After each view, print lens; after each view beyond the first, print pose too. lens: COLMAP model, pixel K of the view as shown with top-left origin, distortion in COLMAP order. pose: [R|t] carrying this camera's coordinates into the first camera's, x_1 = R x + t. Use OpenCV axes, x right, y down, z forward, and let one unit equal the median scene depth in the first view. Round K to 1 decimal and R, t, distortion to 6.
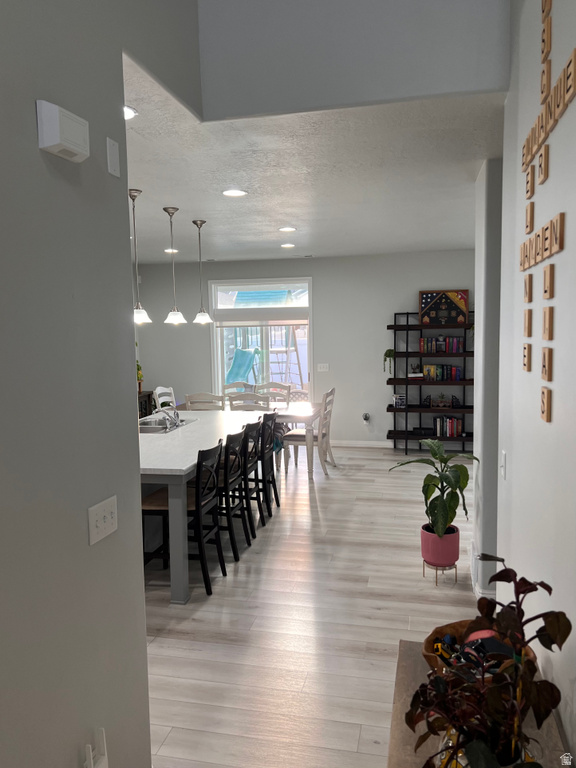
lens RADIAL K [[576.3, 0, 288.0], [0, 576.3, 384.0], [0, 0, 1]] dist [0.064566, -0.081792]
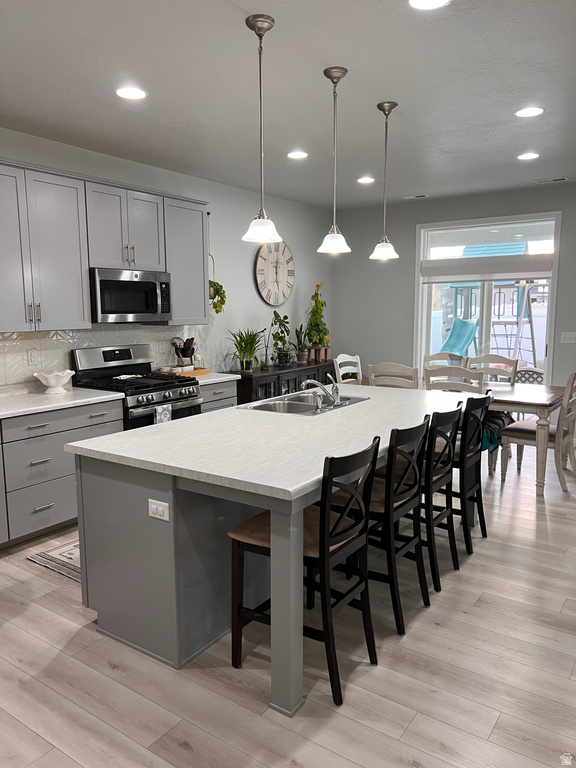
lens RADIAL K [[576.3, 0, 288.0], [0, 576.3, 384.0], [0, 0, 1]] dist [0.064566, -0.081792]
pose [[0.928443, 0.064530, -0.365828, 0.005476], [-0.048384, 0.997414, 0.053143, 0.008256], [0.368312, -0.031640, 0.929164, 0.229148]]
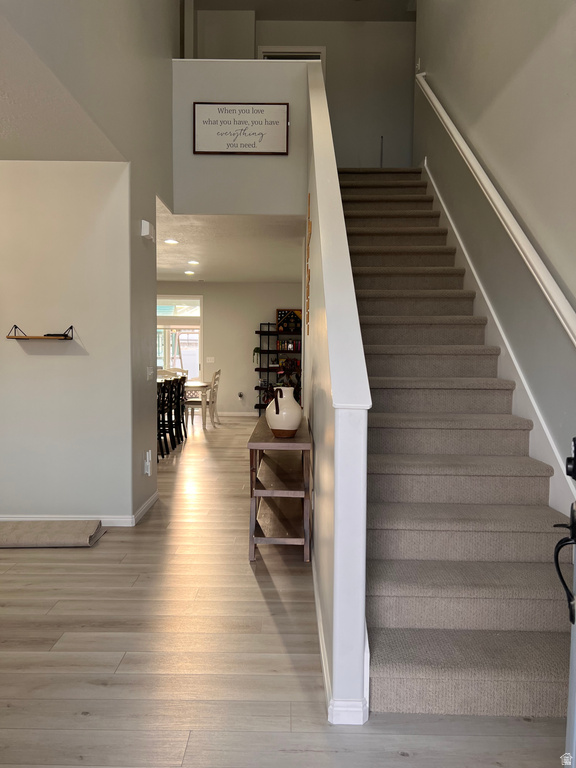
lens RADIAL K [[522.0, 0, 290.5], [0, 522.0, 394.6], [0, 0, 1]] dist [0.057894, -0.054252]
pose [[0.971267, 0.009381, 0.237808, -0.062635], [-0.006591, 0.999900, -0.012524, 0.084872], [-0.237901, 0.010597, 0.971232, -0.348504]]
